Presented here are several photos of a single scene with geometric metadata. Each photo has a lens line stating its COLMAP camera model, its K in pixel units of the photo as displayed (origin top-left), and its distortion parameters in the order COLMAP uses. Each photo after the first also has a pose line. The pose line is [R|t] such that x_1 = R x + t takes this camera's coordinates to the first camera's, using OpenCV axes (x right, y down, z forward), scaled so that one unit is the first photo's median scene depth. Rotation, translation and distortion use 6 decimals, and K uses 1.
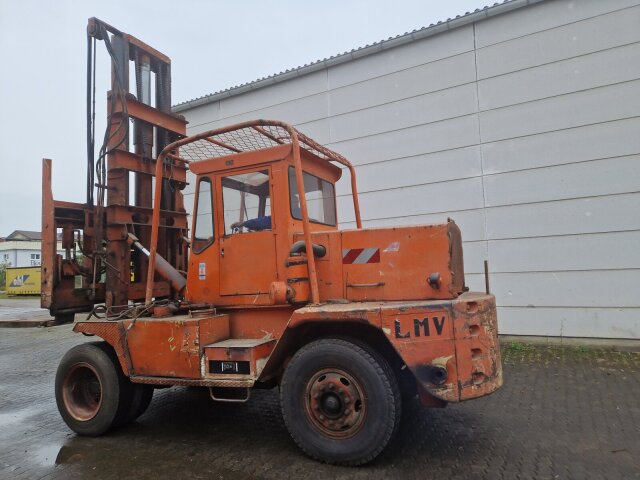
lens RADIAL K [[421.8, 0, 319.2], [0, 421.8, 234.8], [0, 0, 1]] dist [0.066063, -0.038964]
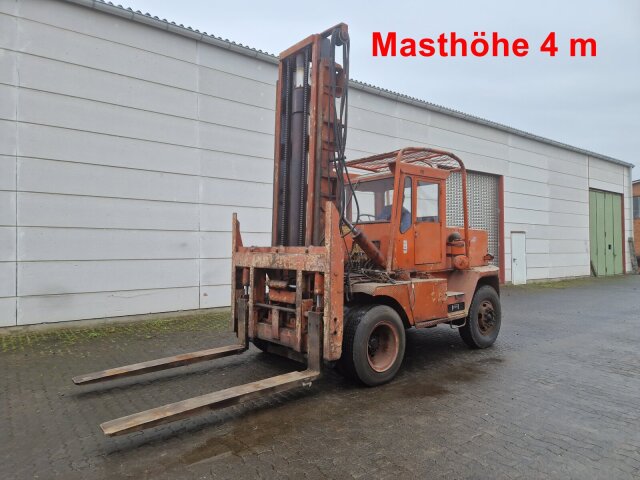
lens RADIAL K [[421.8, 0, 326.0], [0, 421.8, 238.7], [0, 0, 1]] dist [0.066063, -0.038964]
pose [[0.427413, 0.067809, 0.901510, -1.797495], [-0.100049, 0.994606, -0.027378, 0.139450], [-0.898503, -0.078494, 0.431892, 0.733522]]
